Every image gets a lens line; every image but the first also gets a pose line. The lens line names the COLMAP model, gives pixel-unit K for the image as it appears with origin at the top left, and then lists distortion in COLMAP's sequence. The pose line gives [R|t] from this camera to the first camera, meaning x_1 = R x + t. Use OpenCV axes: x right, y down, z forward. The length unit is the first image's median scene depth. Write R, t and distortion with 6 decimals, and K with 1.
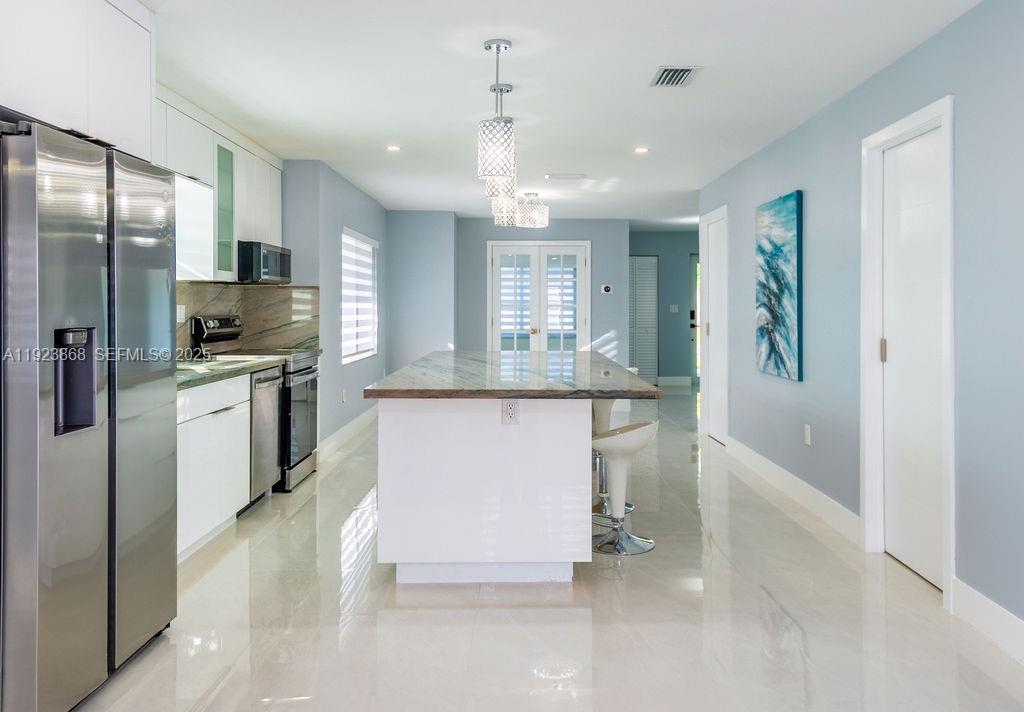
lens RADIAL K [[836.5, 0, 537.8], [0, 836.5, 302.0], [0, 0, 1]] dist [0.044443, -0.003354]
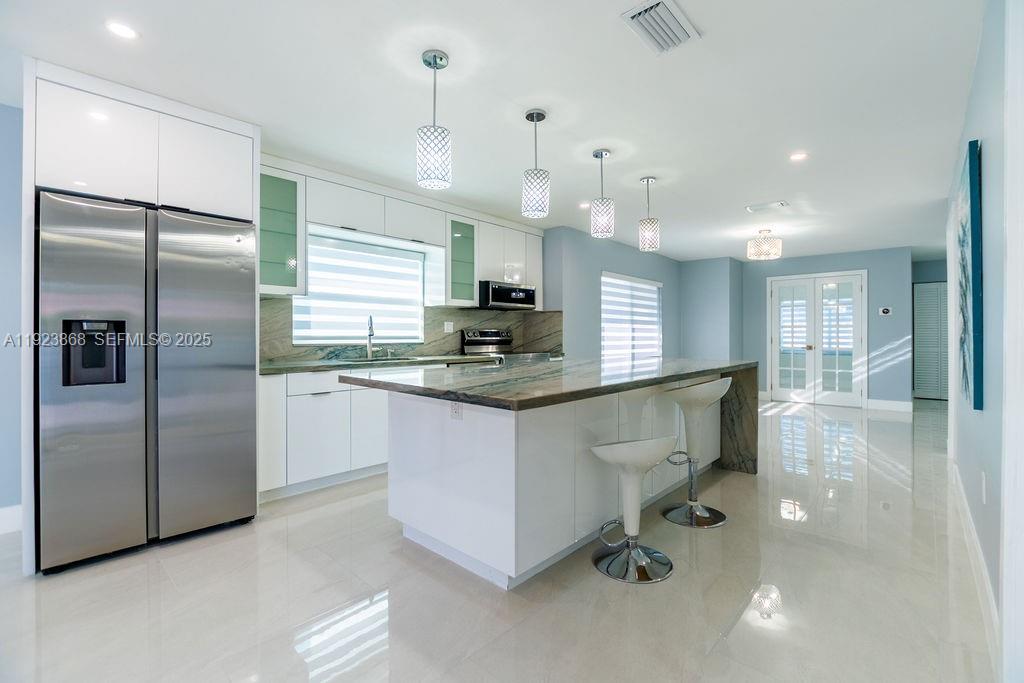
lens RADIAL K [[450.2, 0, 512.6], [0, 450.2, 334.7], [0, 0, 1]] dist [-0.011727, -0.000189]
pose [[0.718330, -0.002199, -0.695699, 0.271043], [0.003466, 0.999994, 0.000418, 0.027291], [0.695694, -0.002711, 0.718333, 0.429196]]
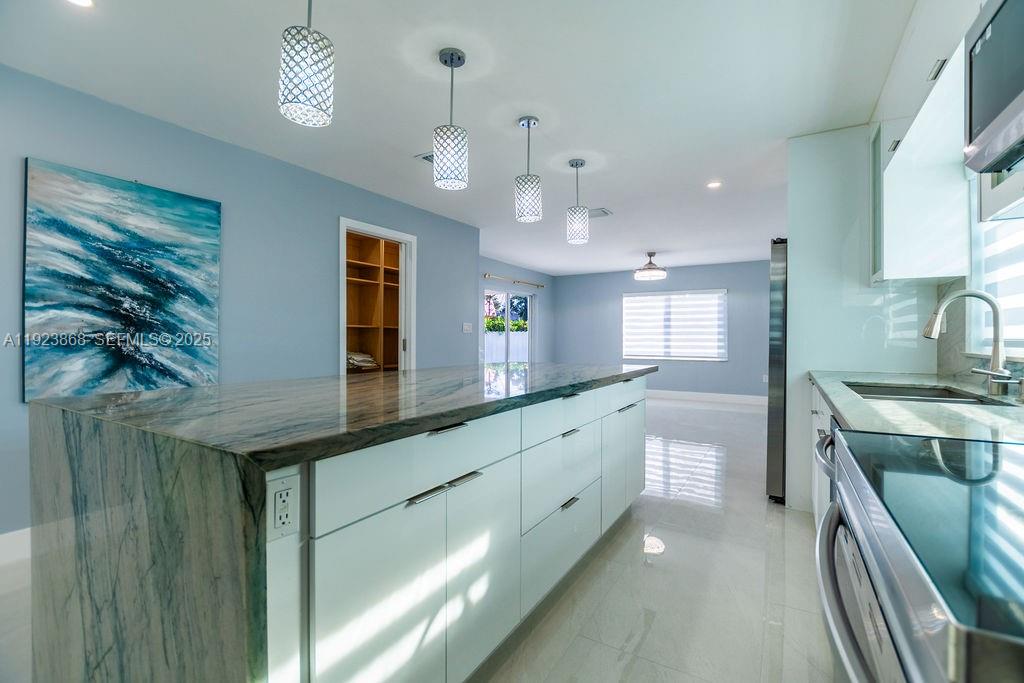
lens RADIAL K [[451.1, 0, 515.6], [0, 451.1, 340.5], [0, 0, 1]] dist [-0.016513, -0.000573]
pose [[-0.845294, -0.007457, 0.534250, -0.276391], [-0.006923, 0.999972, 0.003004, 0.031035], [-0.534257, -0.001160, -0.845321, 1.184745]]
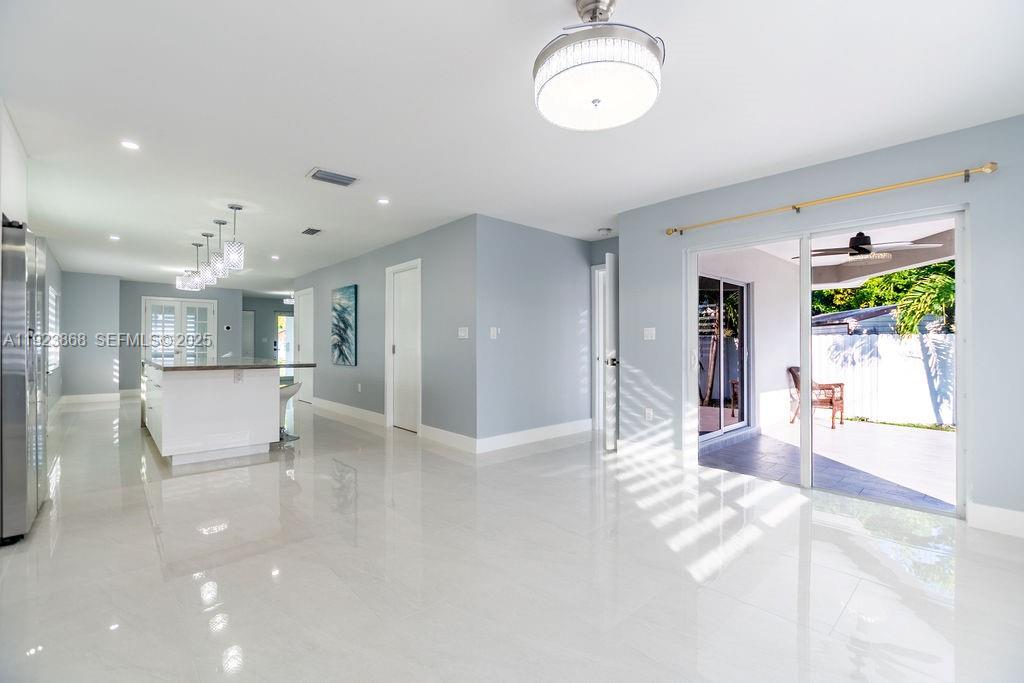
lens RADIAL K [[451.1, 0, 515.6], [0, 451.1, 340.5], [0, 0, 1]] dist [-0.016513, -0.000573]
pose [[0.748153, 0.006498, 0.663494, -0.176833], [-0.003746, 0.999977, -0.005570, 0.027200], [-0.663516, 0.001681, 0.748161, -0.223281]]
